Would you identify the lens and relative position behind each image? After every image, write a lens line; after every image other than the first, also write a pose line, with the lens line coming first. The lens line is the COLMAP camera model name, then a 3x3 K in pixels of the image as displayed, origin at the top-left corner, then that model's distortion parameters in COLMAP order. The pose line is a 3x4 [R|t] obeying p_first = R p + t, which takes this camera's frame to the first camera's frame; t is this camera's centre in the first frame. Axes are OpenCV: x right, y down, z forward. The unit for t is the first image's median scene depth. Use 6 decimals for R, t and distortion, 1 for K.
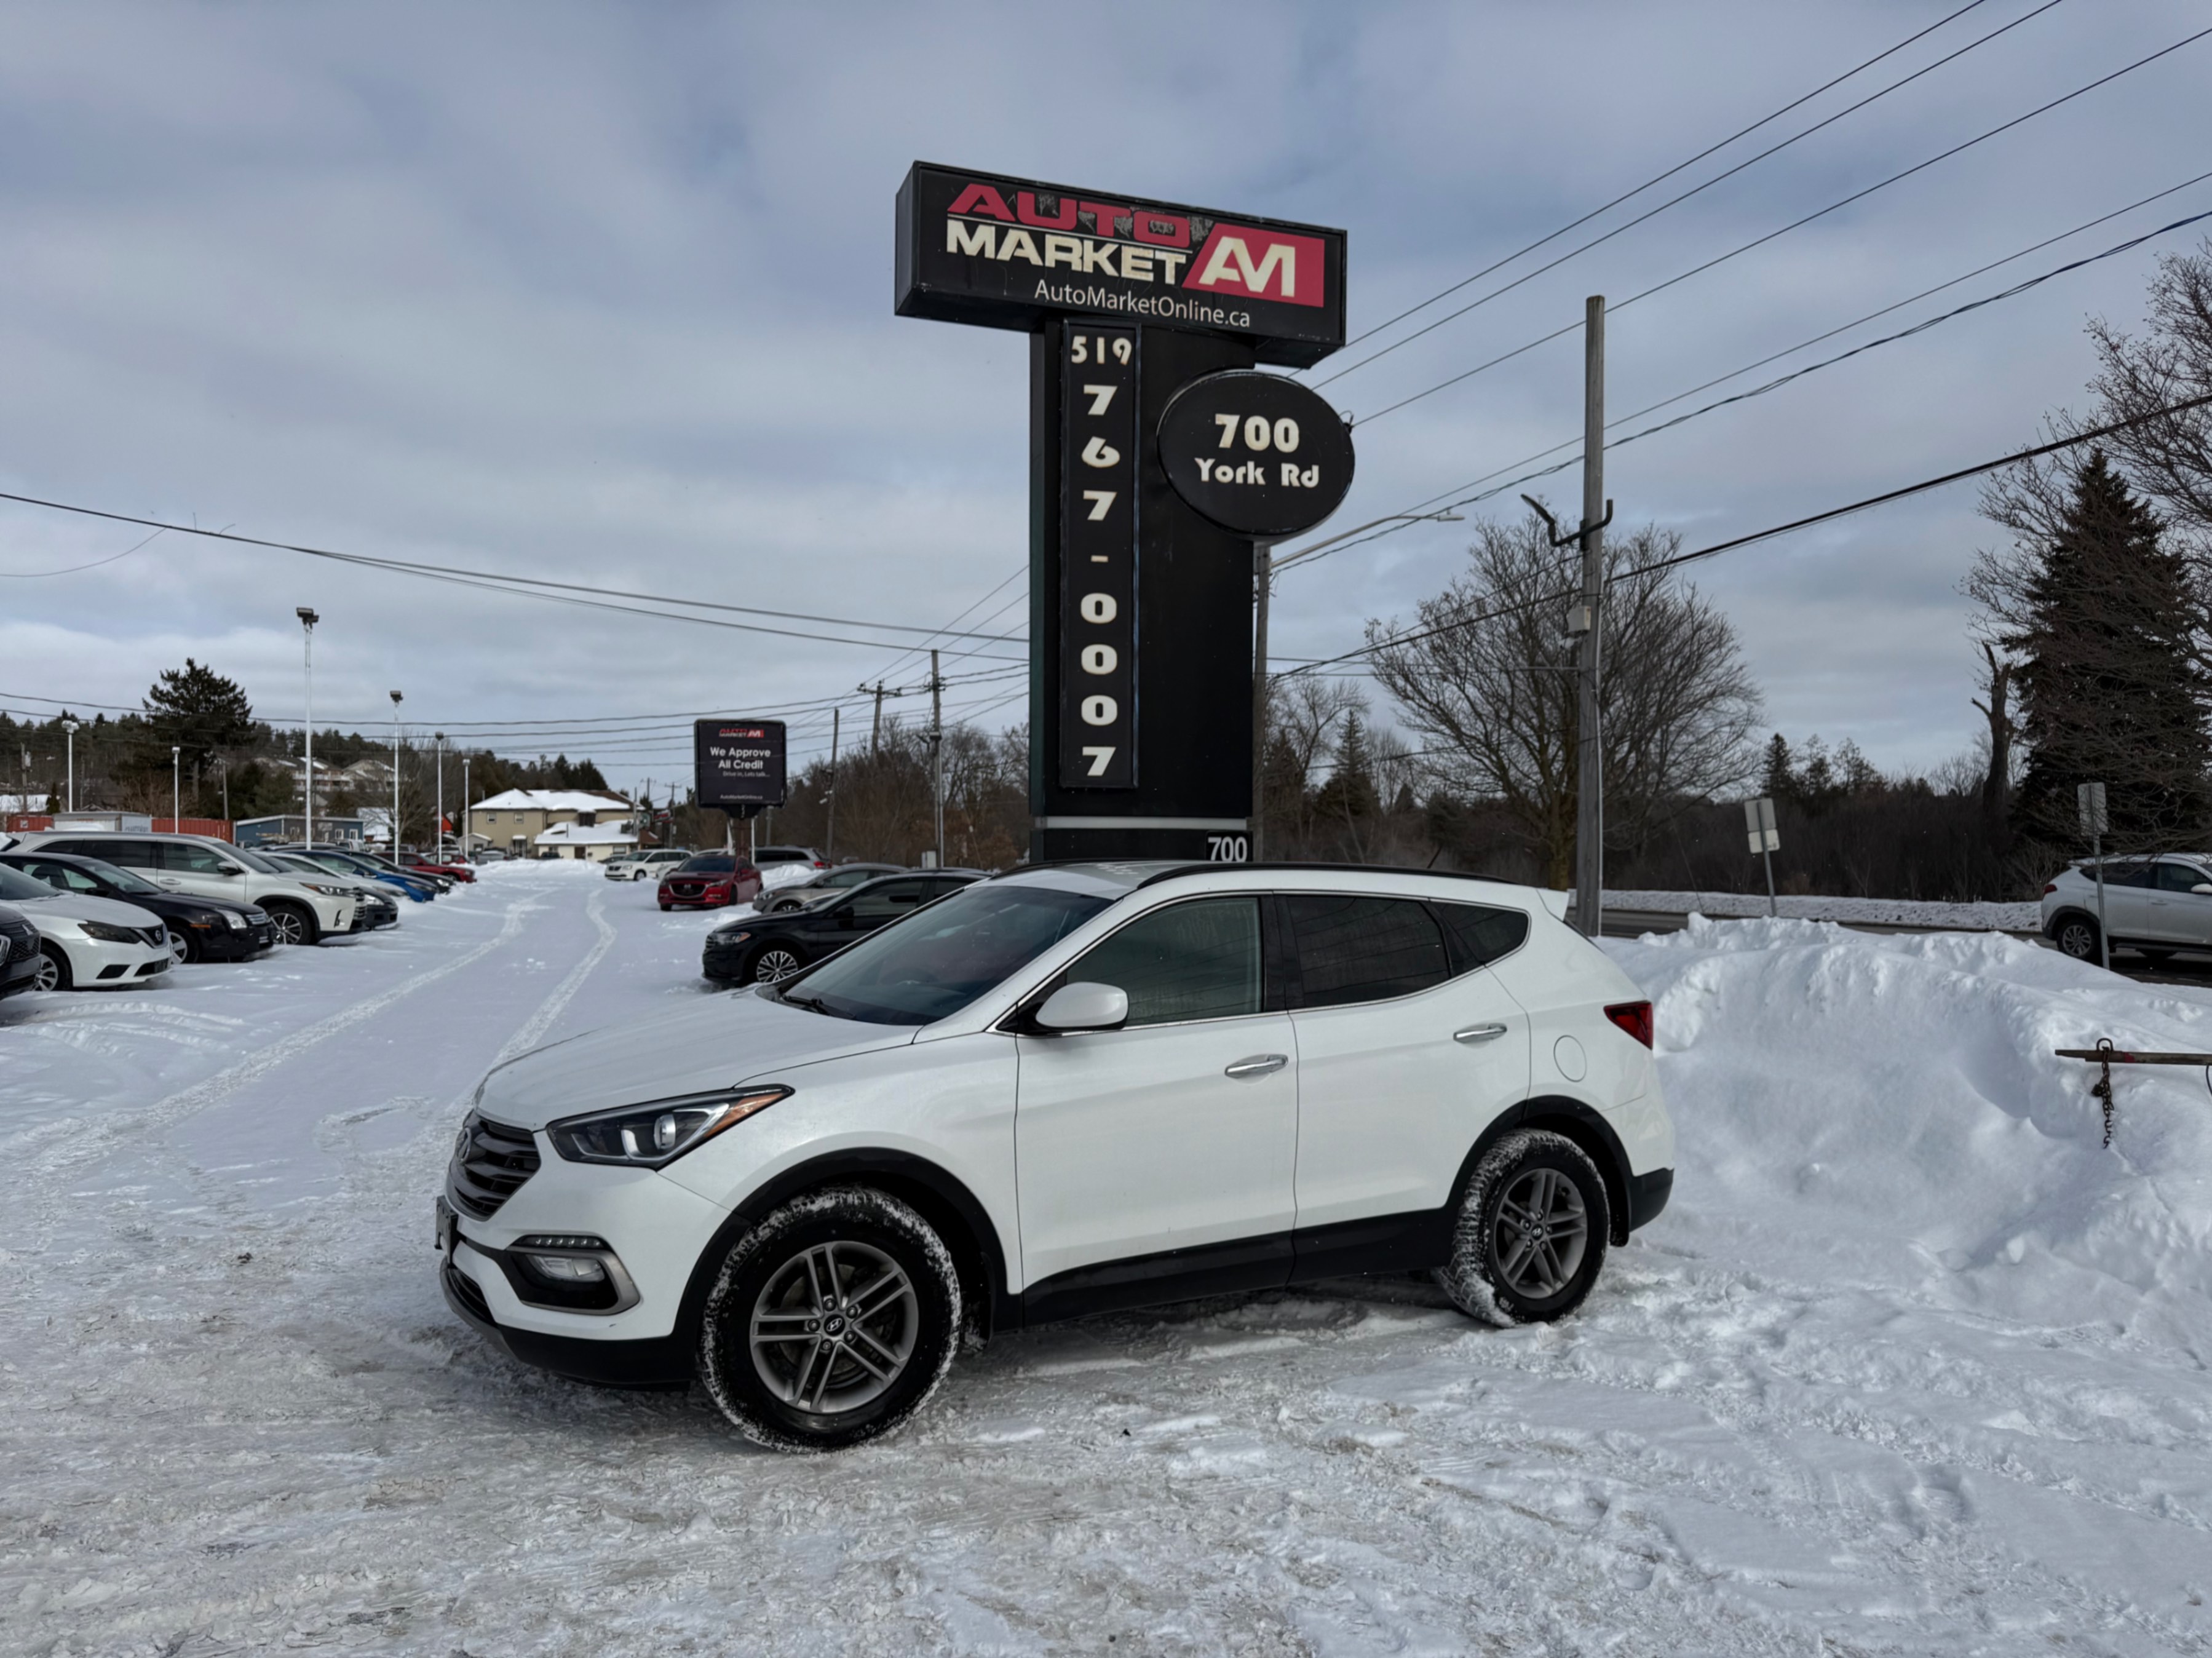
lens RADIAL K [[1547.6, 0, 1105.4], [0, 1547.6, 832.6], [0, 0, 1]] dist [0.108936, -0.171933]
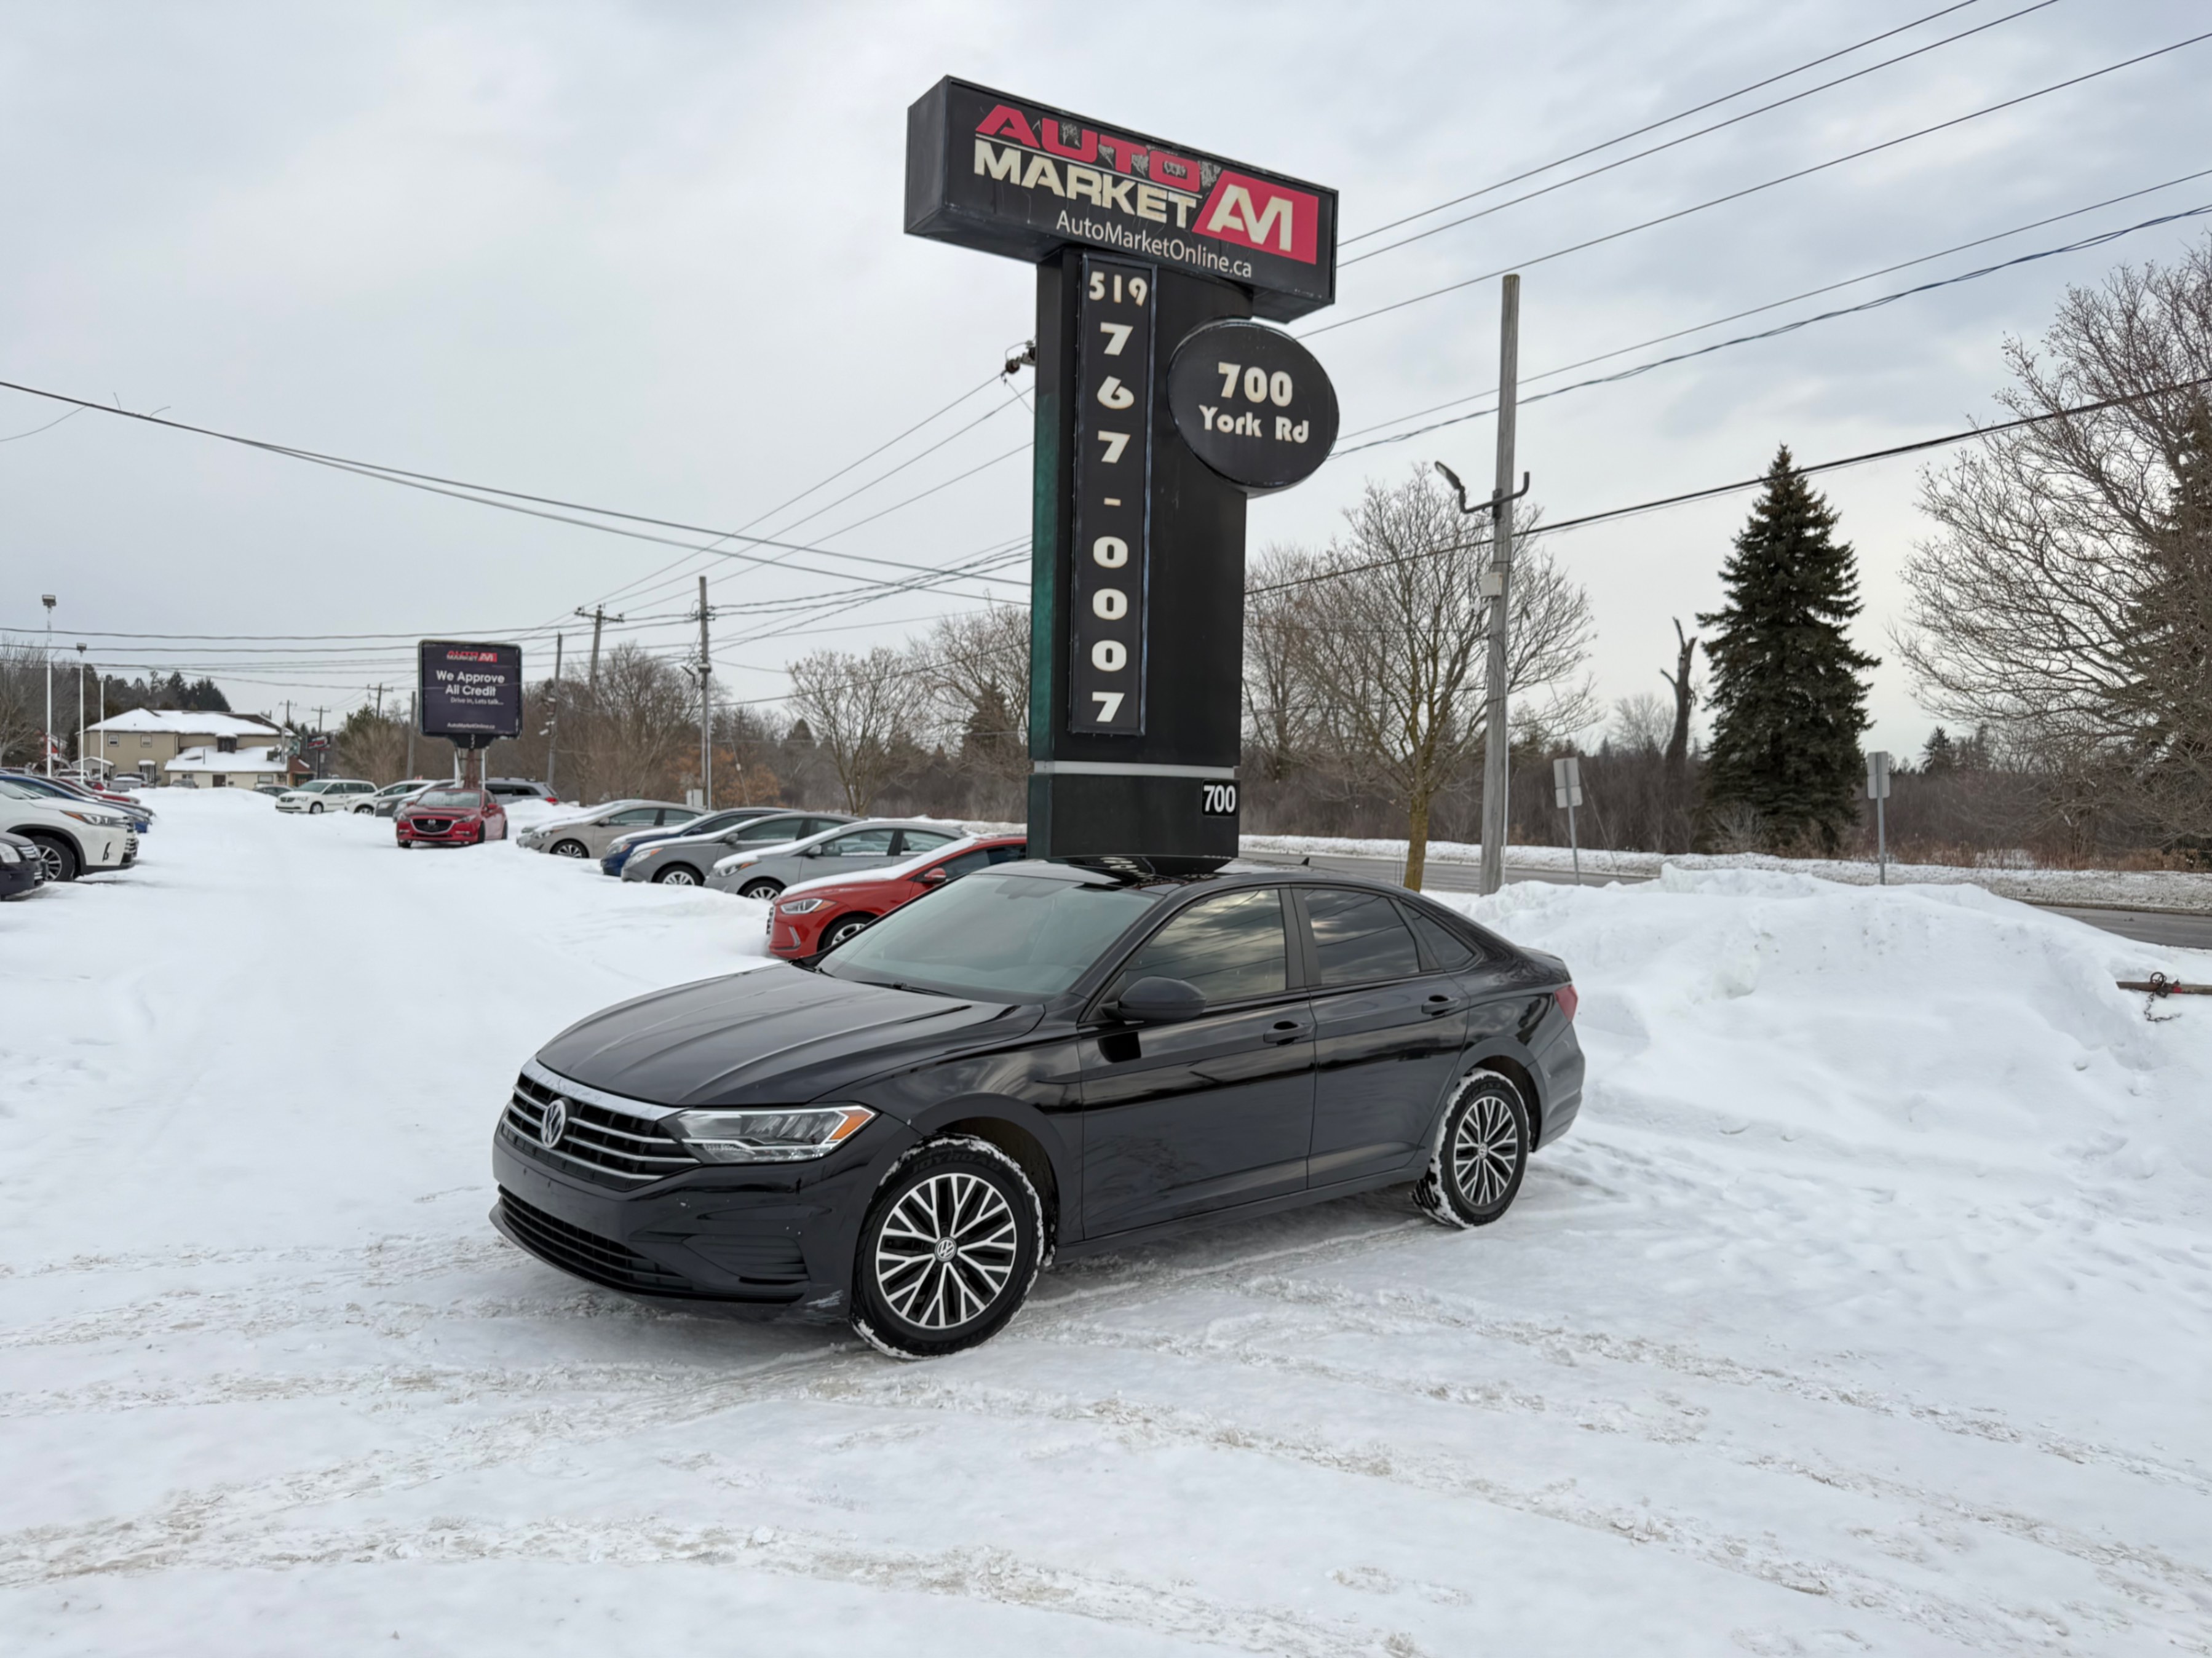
lens RADIAL K [[1559.2, 0, 1102.8], [0, 1559.2, 825.3], [0, 0, 1]] dist [0.106208, -0.175429]
pose [[0.978047, 0.015747, 0.207787, -0.207380], [-0.022320, 0.999321, 0.029326, 0.000740], [-0.207184, -0.033320, 0.977734, 0.017380]]
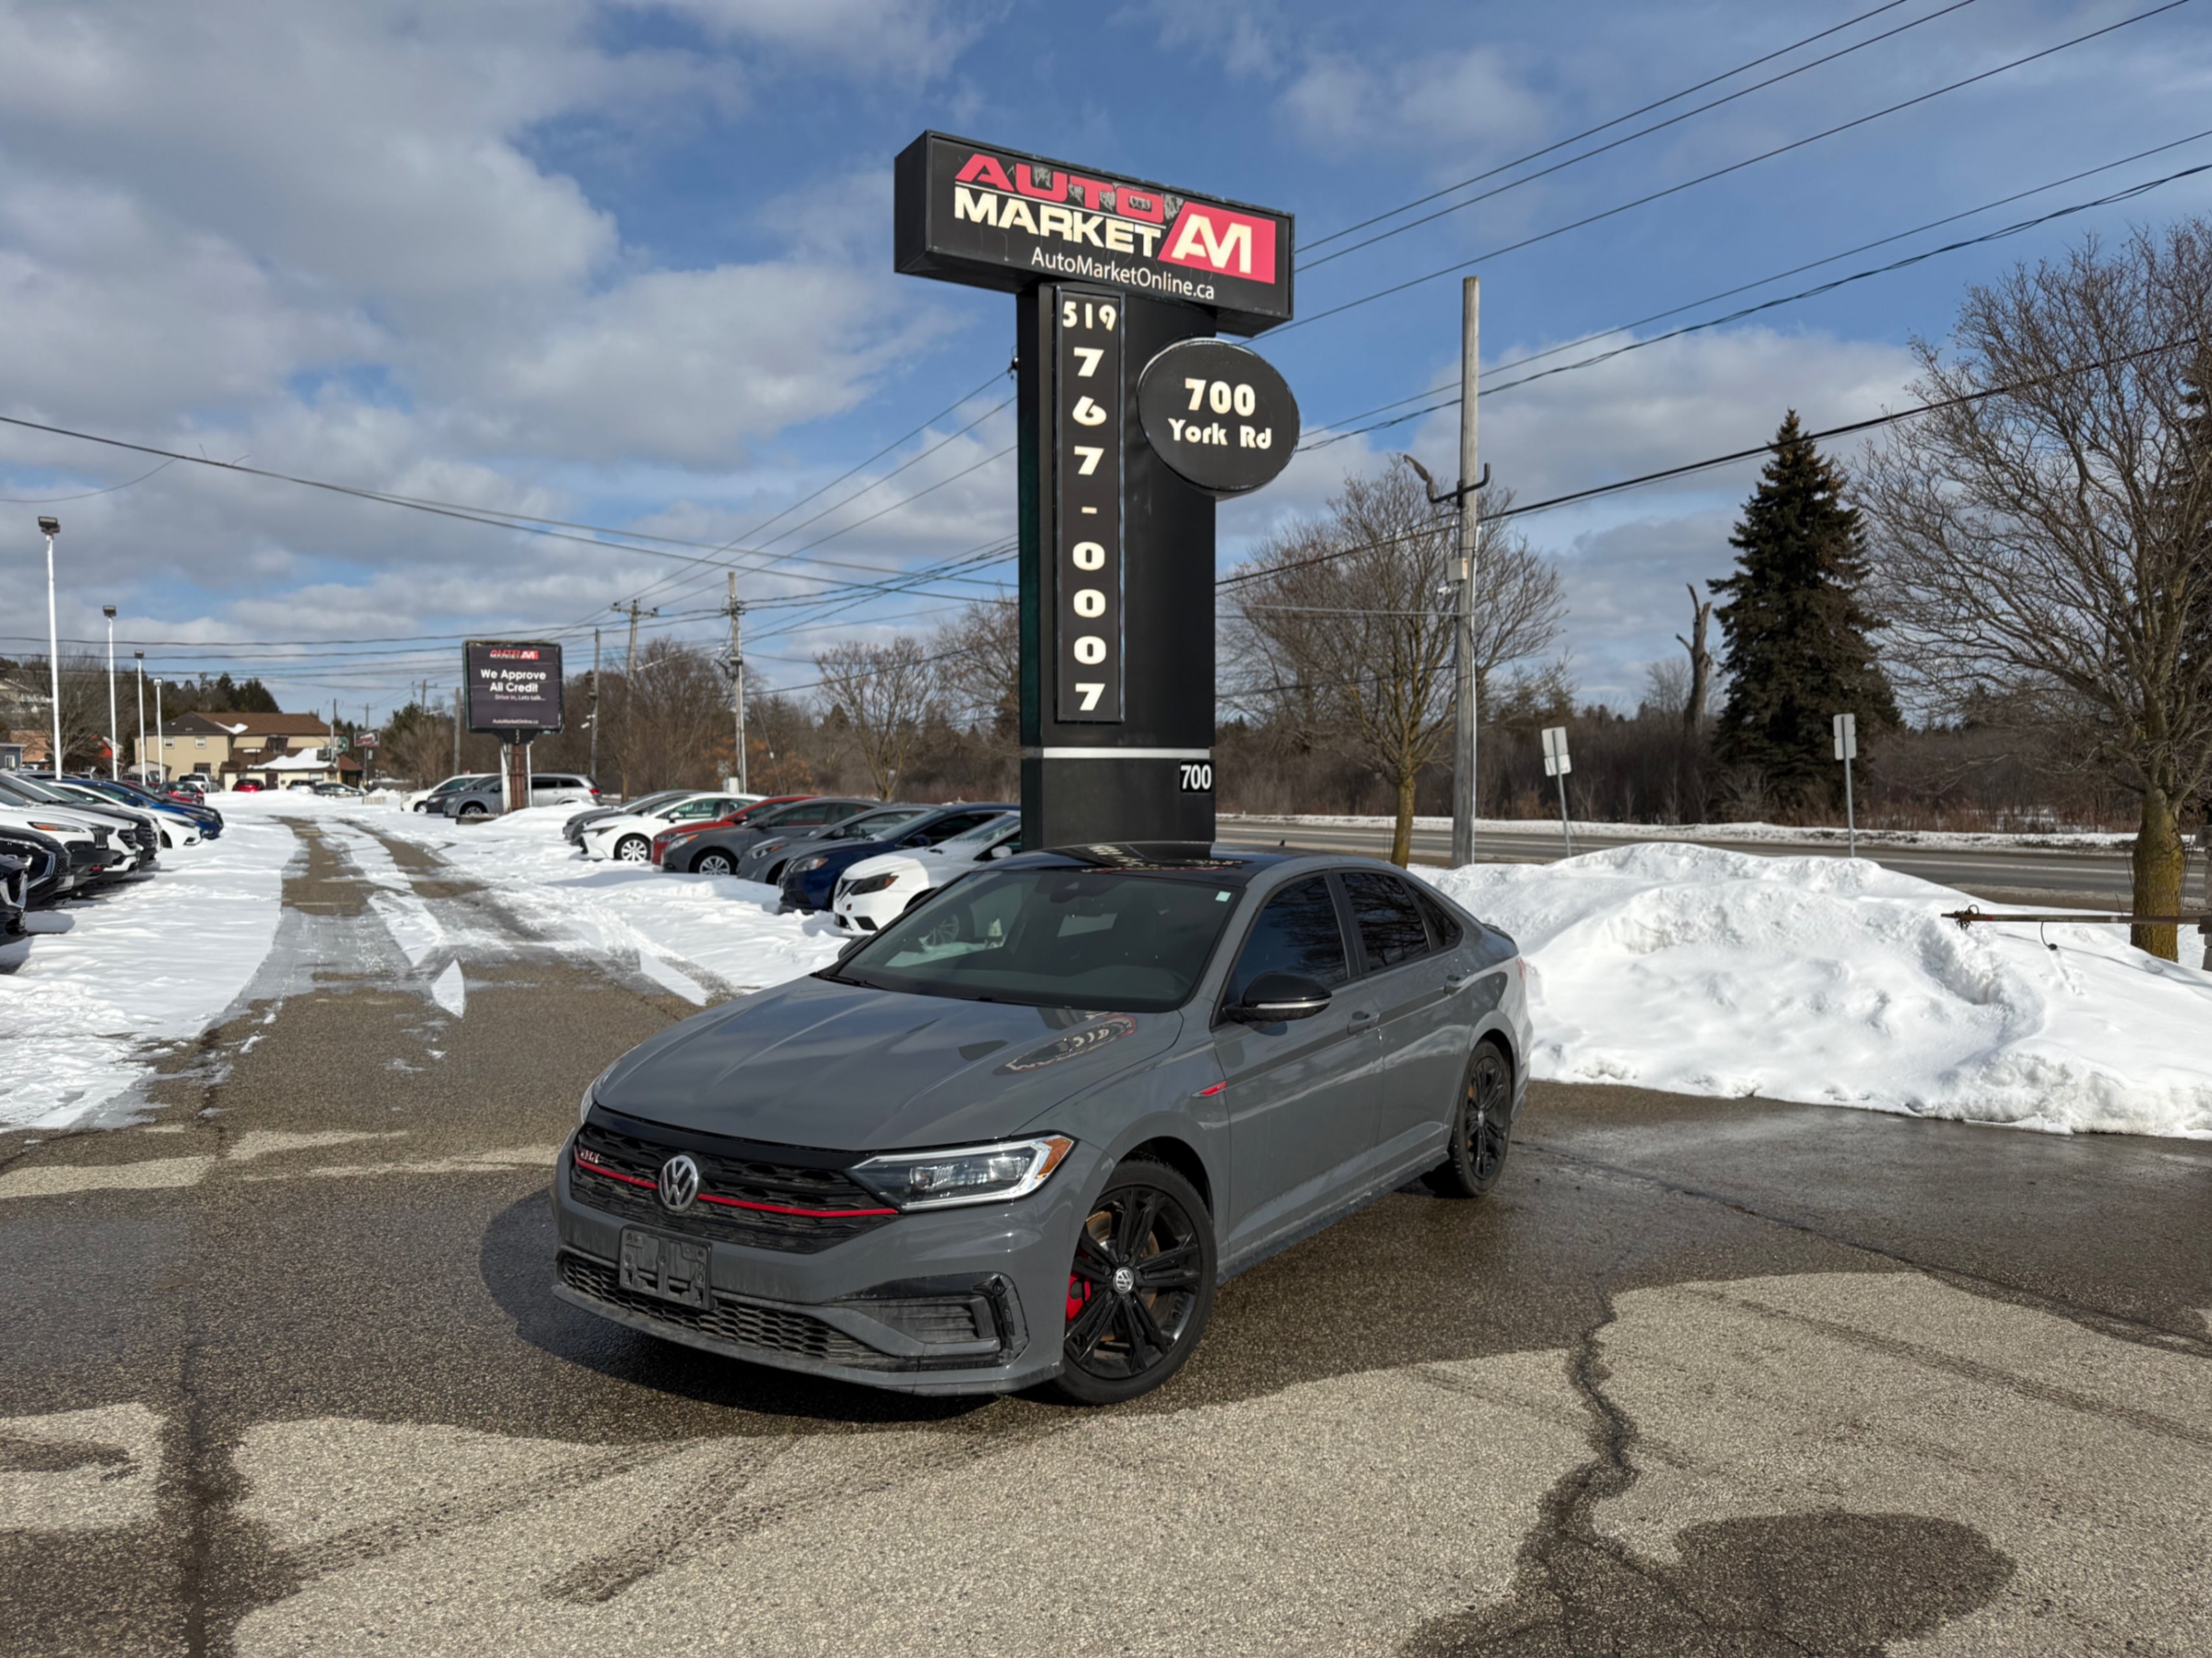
lens RADIAL K [[1563.4, 0, 1106.0], [0, 1563.4, 829.0], [0, 0, 1]] dist [0.095061, -0.150818]
pose [[0.982683, -0.010999, 0.184967, -0.192479], [0.002442, 0.998919, 0.046422, -0.003512], [-0.185278, -0.045166, 0.981648, -0.091244]]
